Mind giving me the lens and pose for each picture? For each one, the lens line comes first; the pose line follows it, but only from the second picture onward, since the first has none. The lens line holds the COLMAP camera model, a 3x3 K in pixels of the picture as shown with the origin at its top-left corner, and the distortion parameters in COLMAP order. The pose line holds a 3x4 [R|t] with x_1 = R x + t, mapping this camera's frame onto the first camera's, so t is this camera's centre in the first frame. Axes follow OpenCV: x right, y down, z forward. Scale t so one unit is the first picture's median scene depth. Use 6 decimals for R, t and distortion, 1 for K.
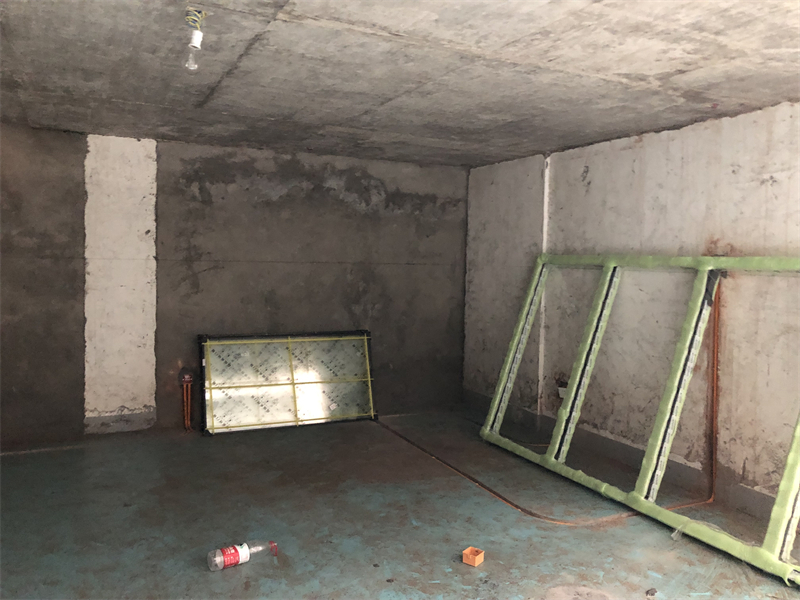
lens RADIAL K [[658.0, 0, 405.4], [0, 658.0, 291.6], [0, 0, 1]] dist [0.024223, -0.026327]
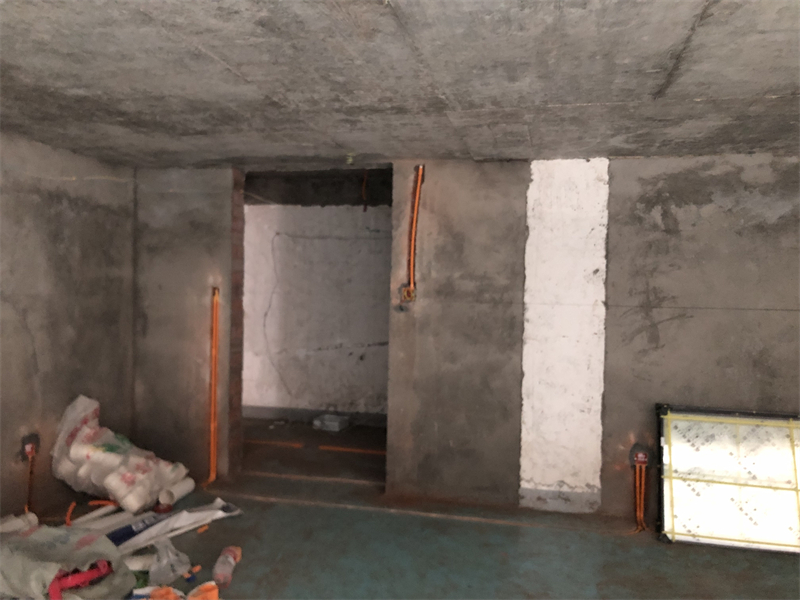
lens RADIAL K [[658.0, 0, 394.4], [0, 658.0, 300.3], [0, 0, 1]] dist [0.024223, -0.026327]
pose [[0.764146, 0.005331, -0.645021, -0.056411], [-0.036009, 0.998759, -0.034405, -0.018341], [0.644037, 0.049517, 0.763390, 0.229157]]
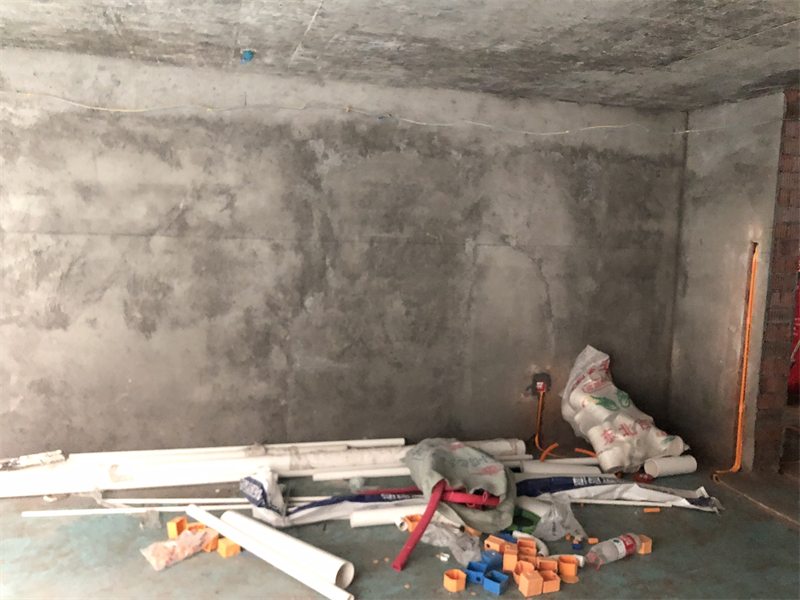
lens RADIAL K [[658.0, 0, 403.2], [0, 658.0, 306.0], [0, 0, 1]] dist [0.024223, -0.026327]
pose [[-0.182709, 0.080294, -0.979883, -0.014676], [-0.085688, 0.991567, 0.097229, -0.027297], [0.979426, 0.101729, -0.174288, 0.543692]]
